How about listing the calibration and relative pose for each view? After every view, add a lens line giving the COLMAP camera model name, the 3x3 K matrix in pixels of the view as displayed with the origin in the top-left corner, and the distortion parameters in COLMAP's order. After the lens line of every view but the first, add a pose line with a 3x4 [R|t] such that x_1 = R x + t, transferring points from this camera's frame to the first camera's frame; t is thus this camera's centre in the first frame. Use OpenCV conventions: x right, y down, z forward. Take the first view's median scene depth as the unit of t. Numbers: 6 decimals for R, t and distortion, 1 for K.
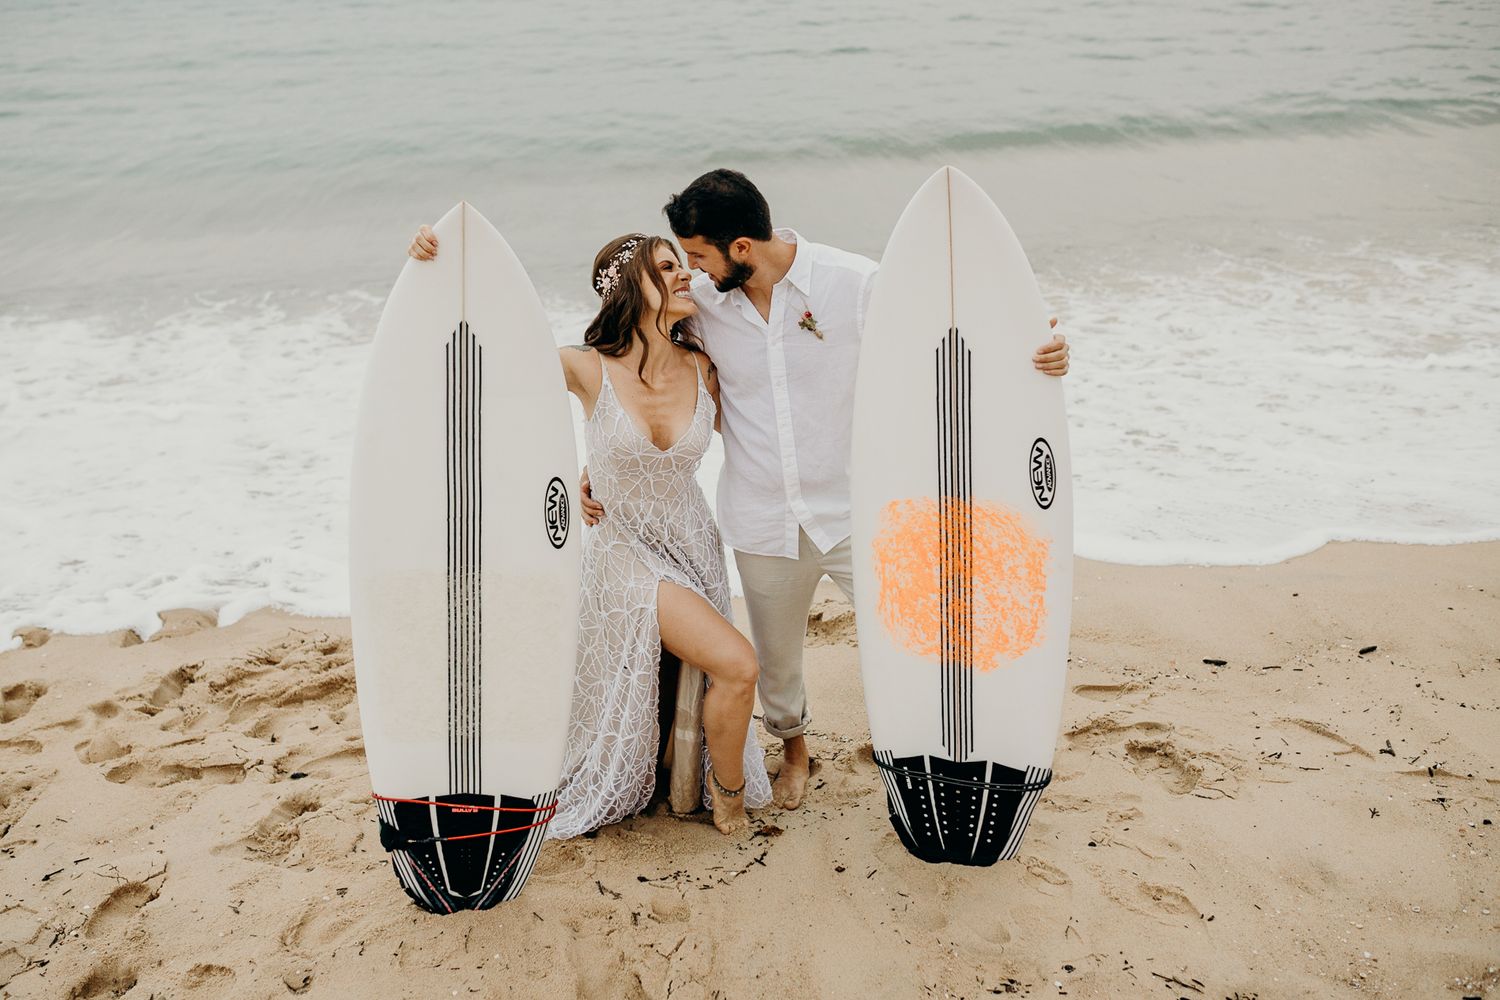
lens RADIAL K [[1563.5, 0, 755.1], [0, 1563.5, 622.5], [0, 0, 1]] dist [-0.070694, 0.005258]
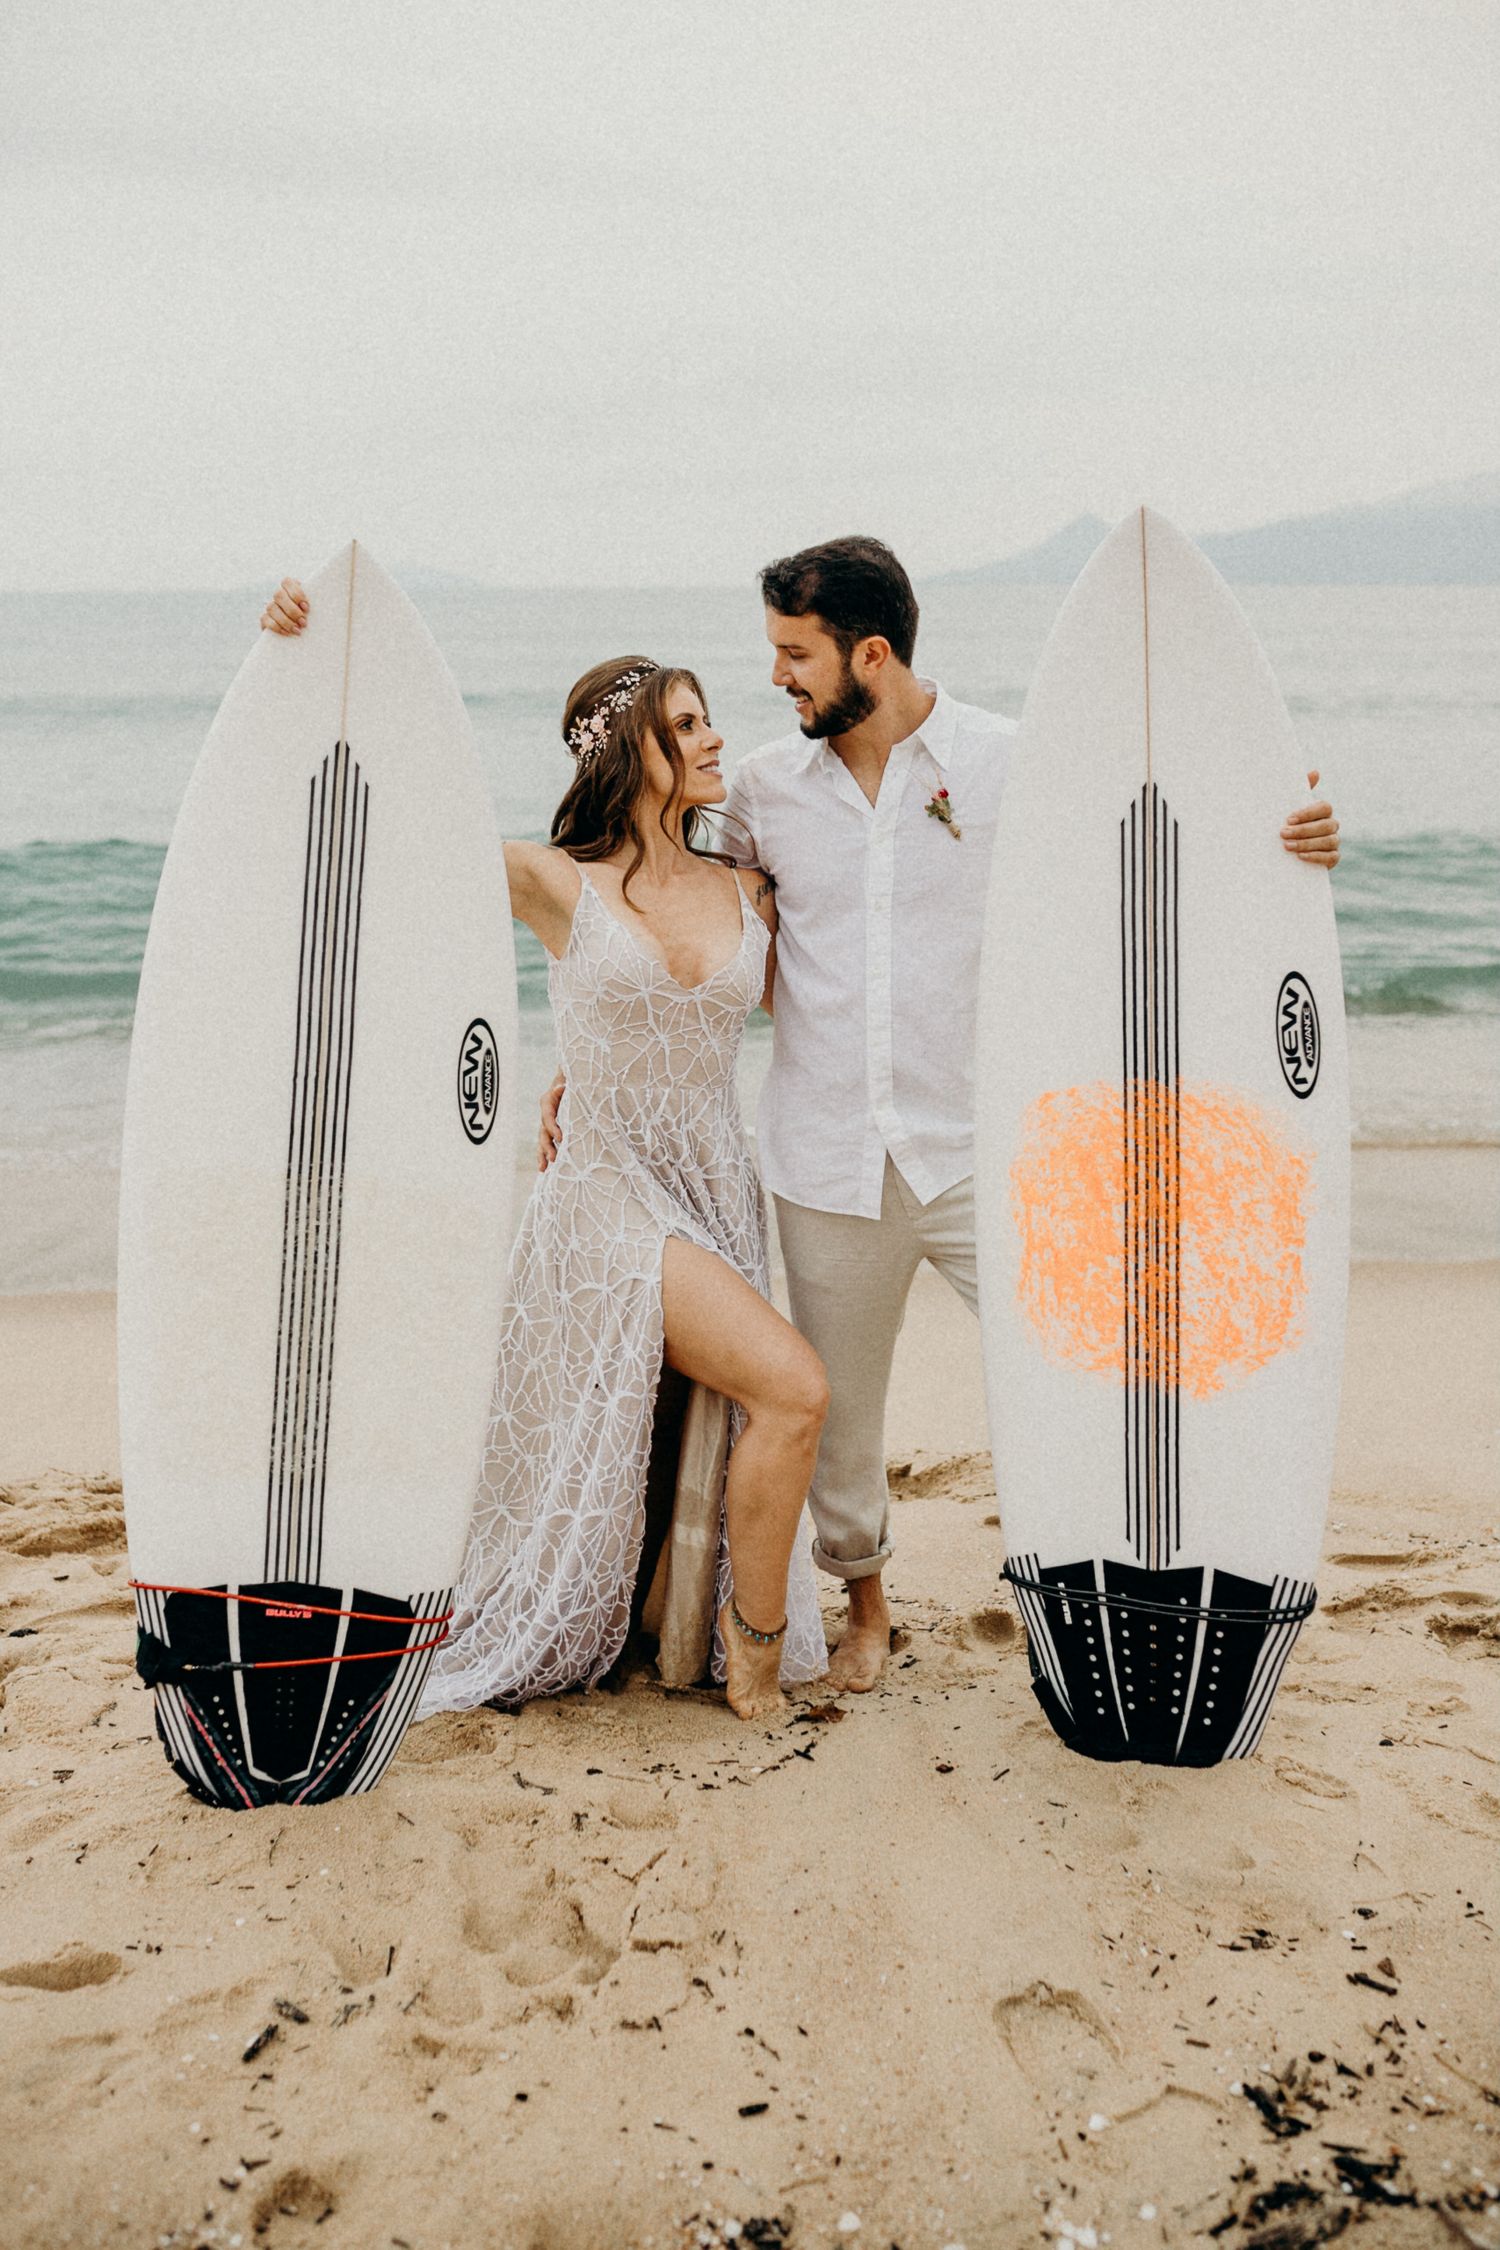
lens RADIAL K [[2294.0, 0, 796.5], [0, 2294.0, 1161.1], [0, 0, 1]] dist [-0.092775, 0.171178]
pose [[0.999624, 0.026959, -0.005051, -0.001317], [-0.027389, 0.971251, -0.236476, 0.153676], [-0.001470, 0.236525, 0.971624, 0.155104]]
